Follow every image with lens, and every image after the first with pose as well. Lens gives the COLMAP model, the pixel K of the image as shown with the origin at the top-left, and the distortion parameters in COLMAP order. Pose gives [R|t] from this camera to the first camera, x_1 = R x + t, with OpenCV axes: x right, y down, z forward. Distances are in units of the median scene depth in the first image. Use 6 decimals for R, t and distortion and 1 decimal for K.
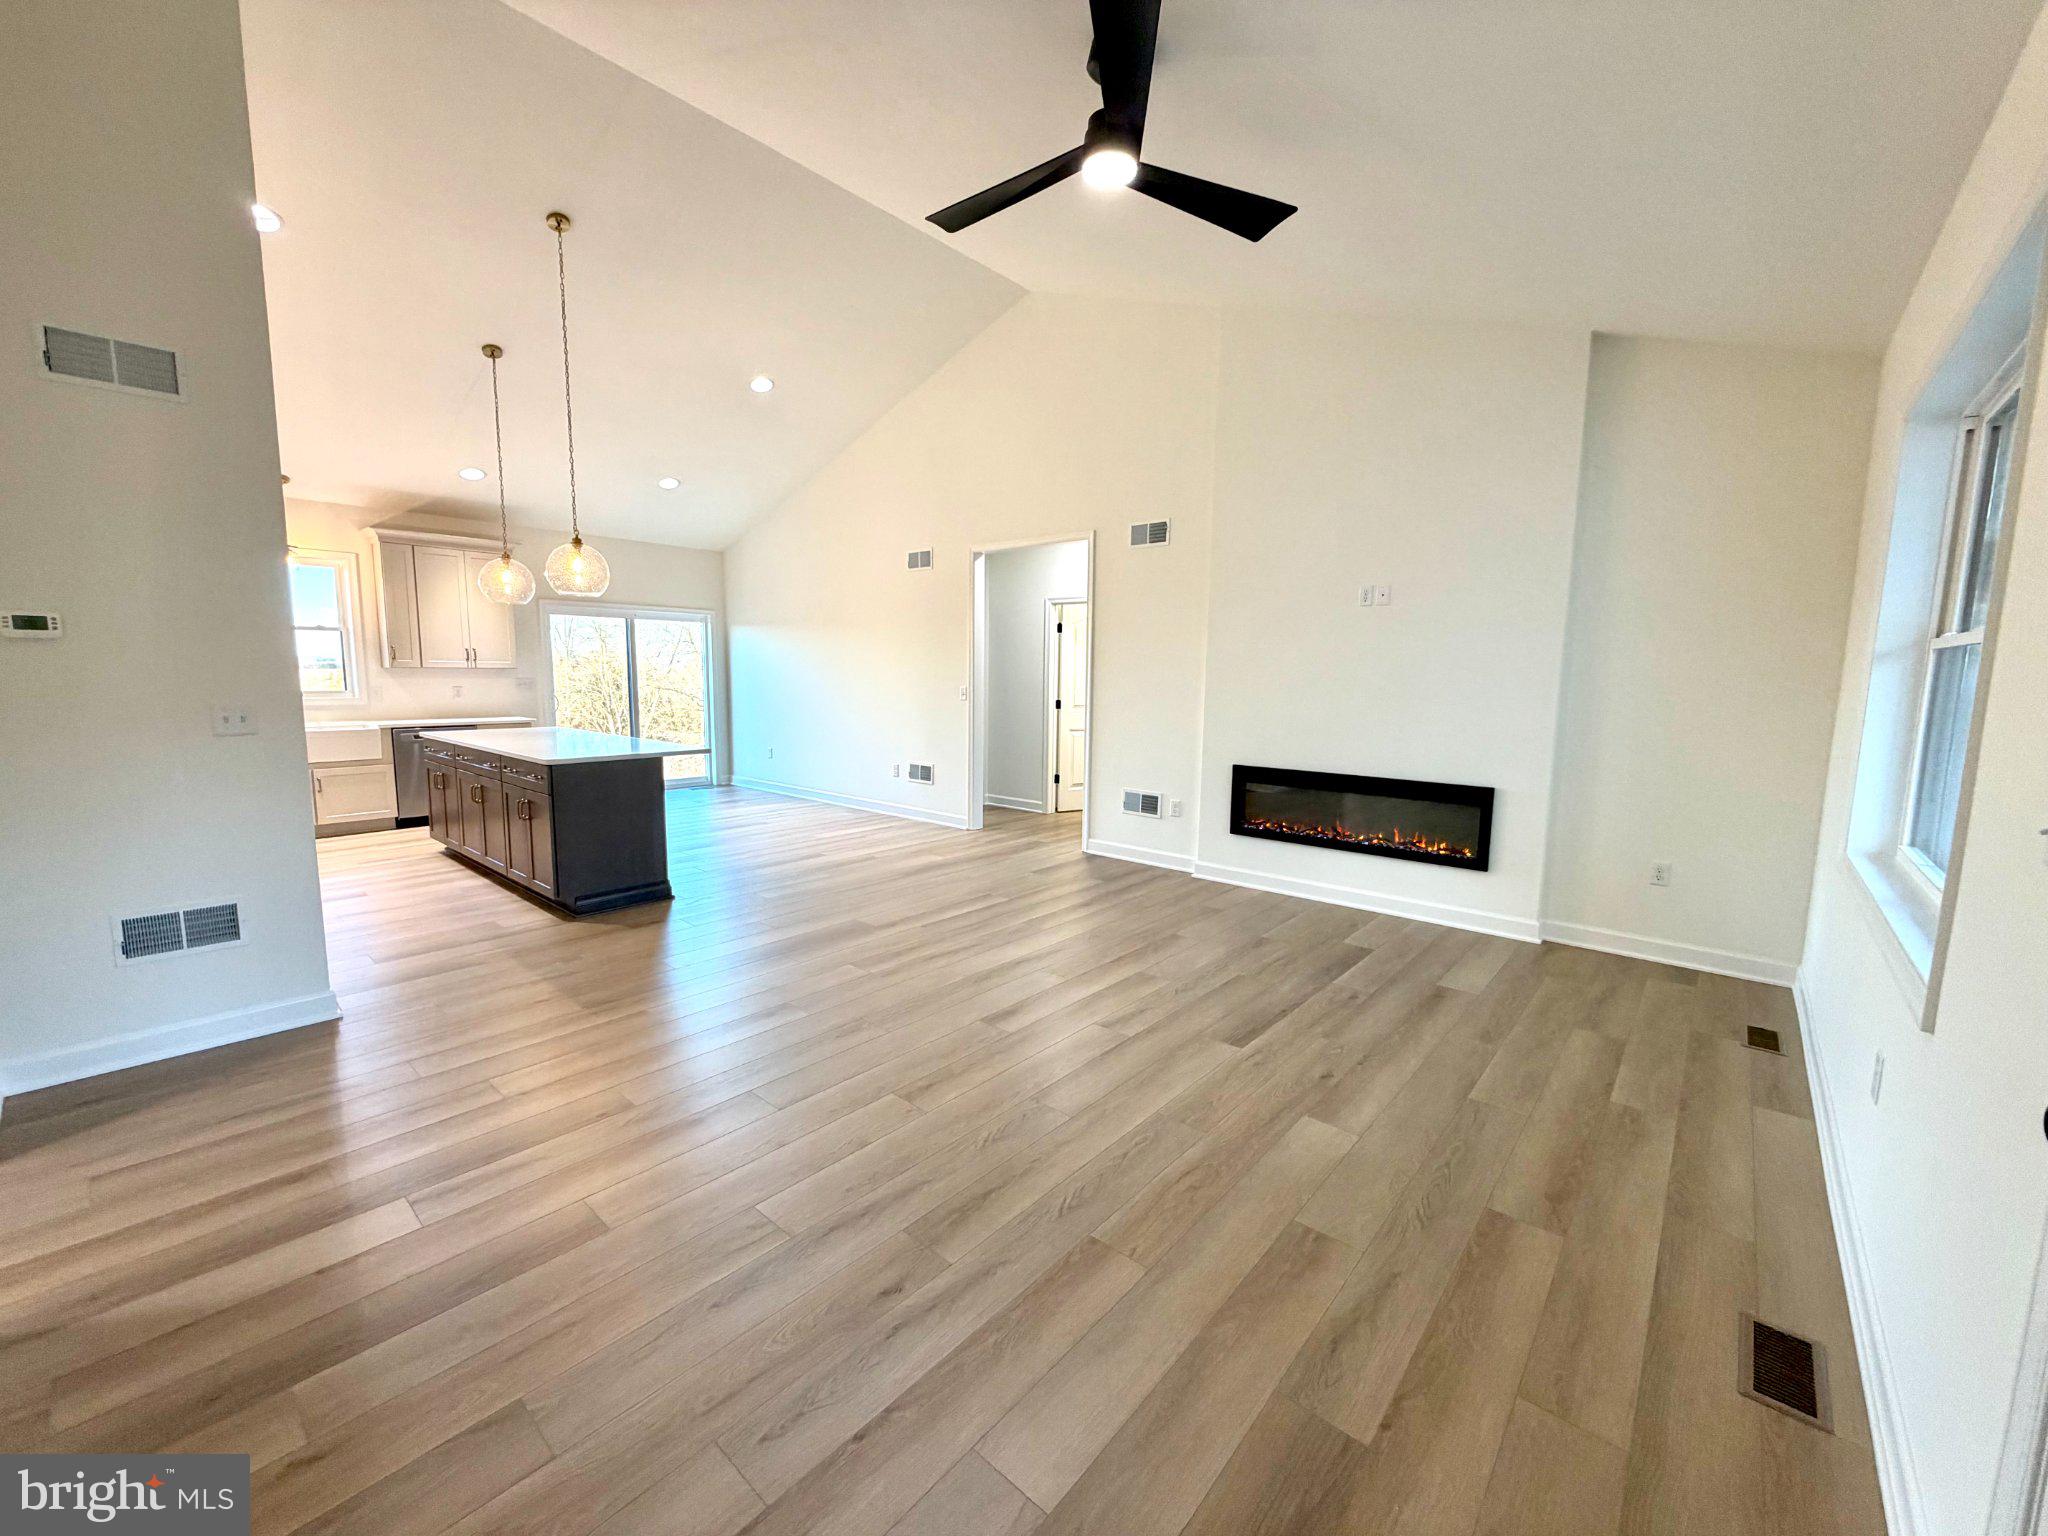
lens RADIAL K [[815.8, 0, 1018.0], [0, 815.8, 766.9], [0, 0, 1]] dist [0.003270, -0.000026]
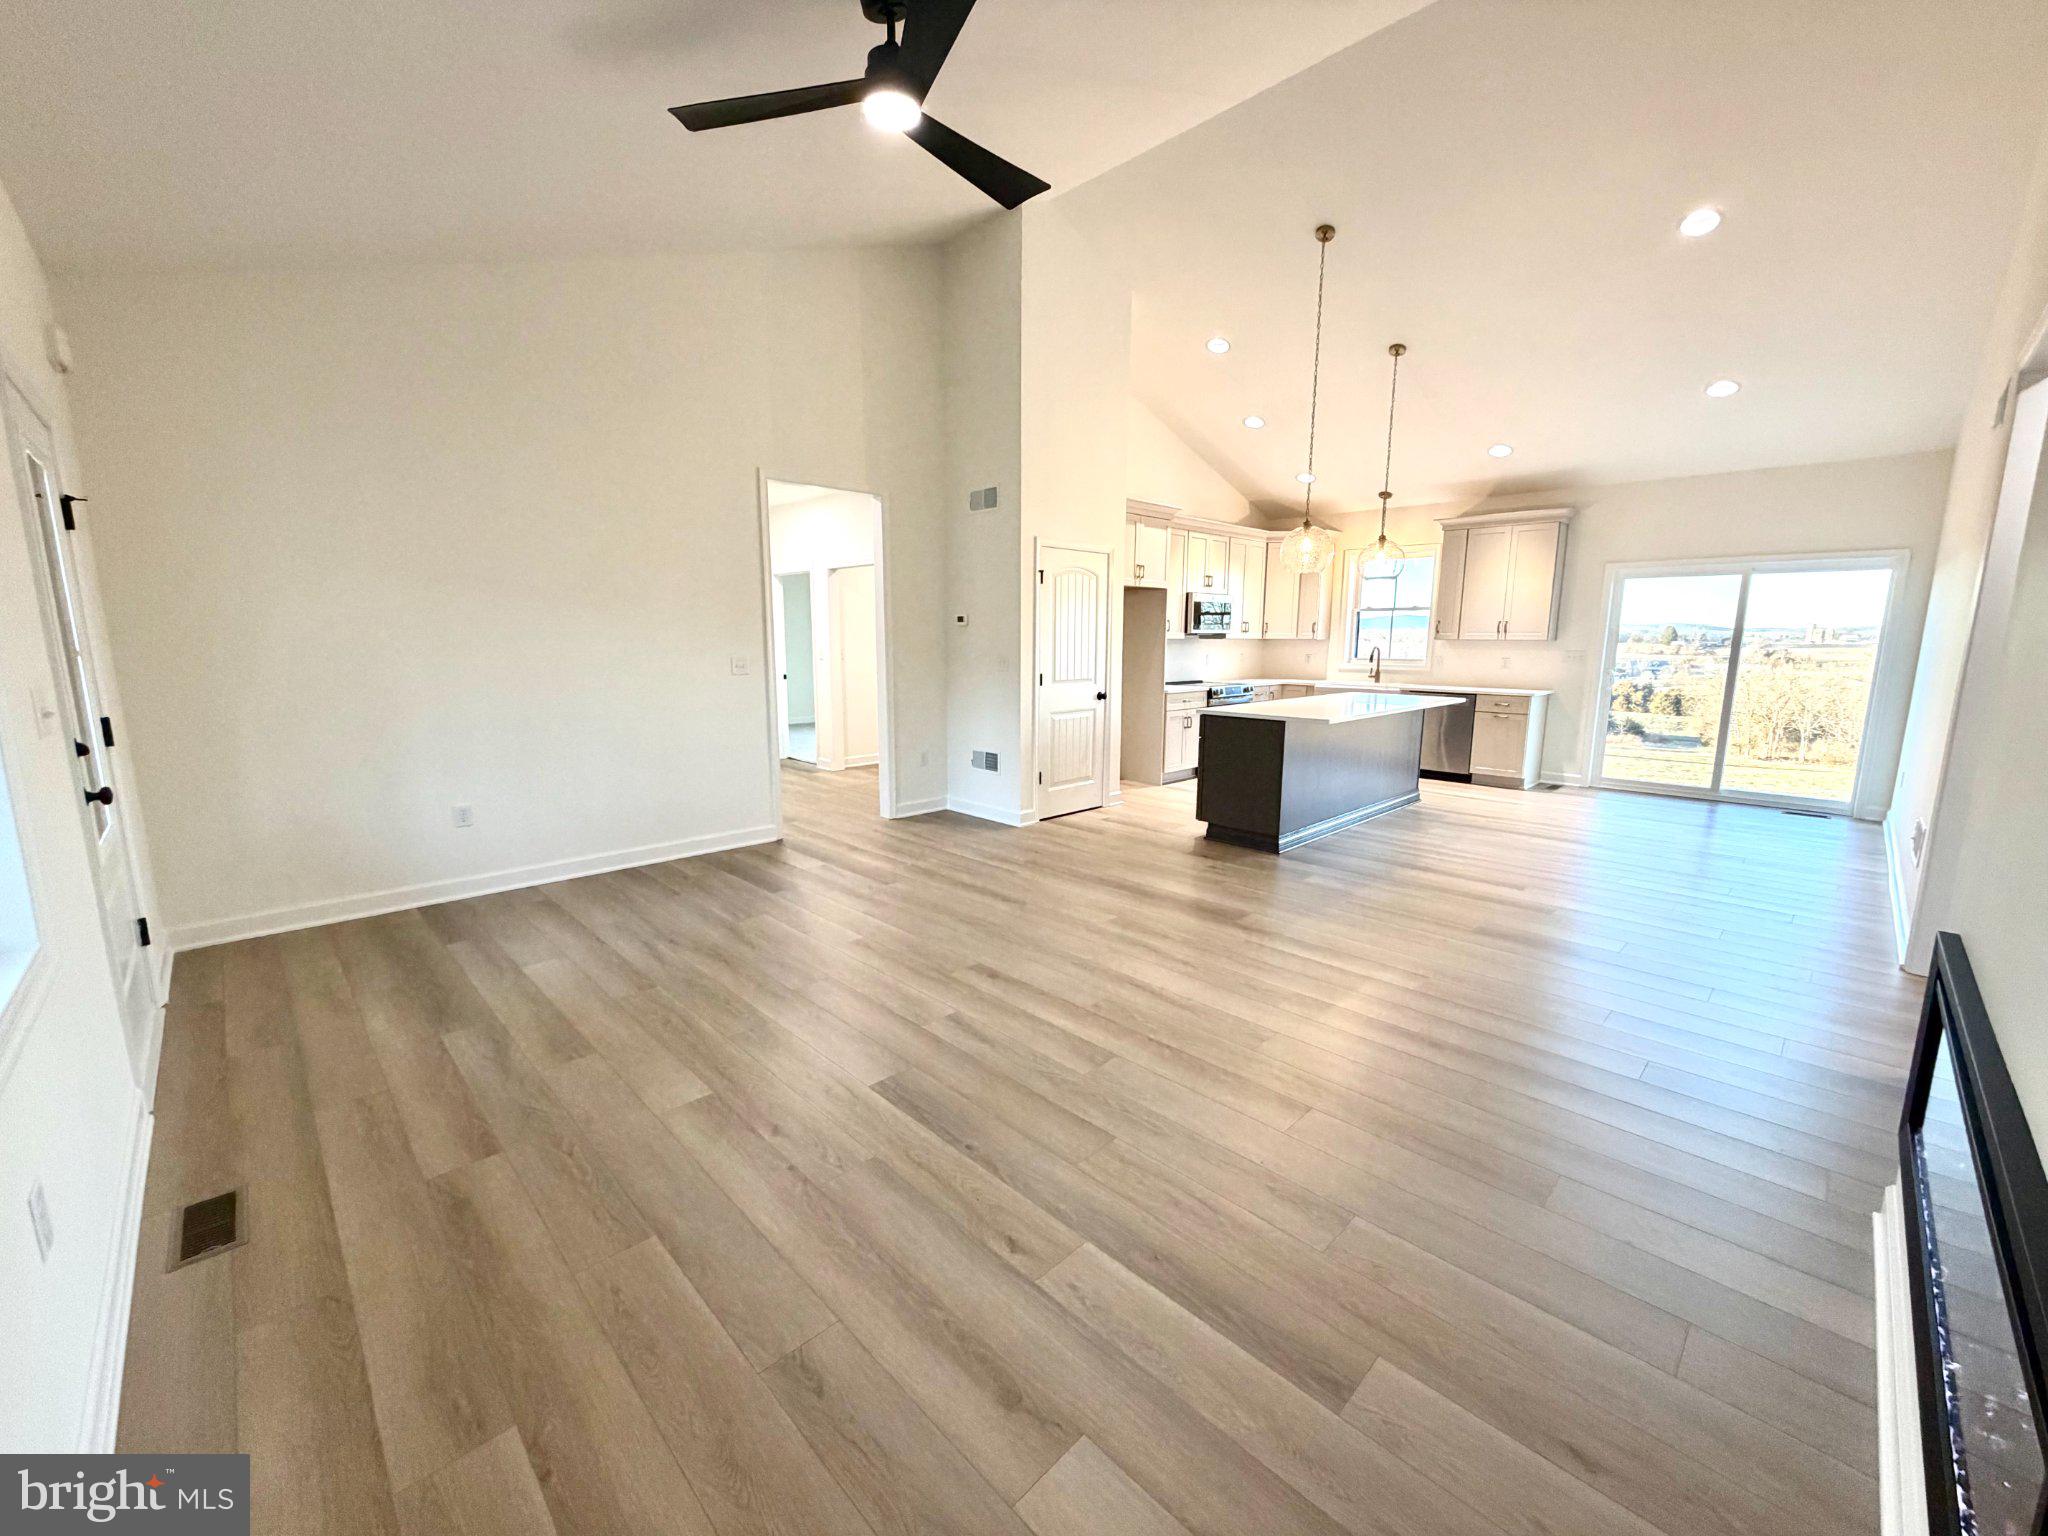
lens RADIAL K [[820.8, 0, 1024.0], [0, 820.8, 768.0], [0, 0, 1]] dist [0.001056, -0.000097]
pose [[-0.076133, 0.148000, -0.986053, 0.881093], [-0.121743, 0.980144, 0.156513, -0.105135], [0.989637, 0.131961, -0.056604, 0.984369]]
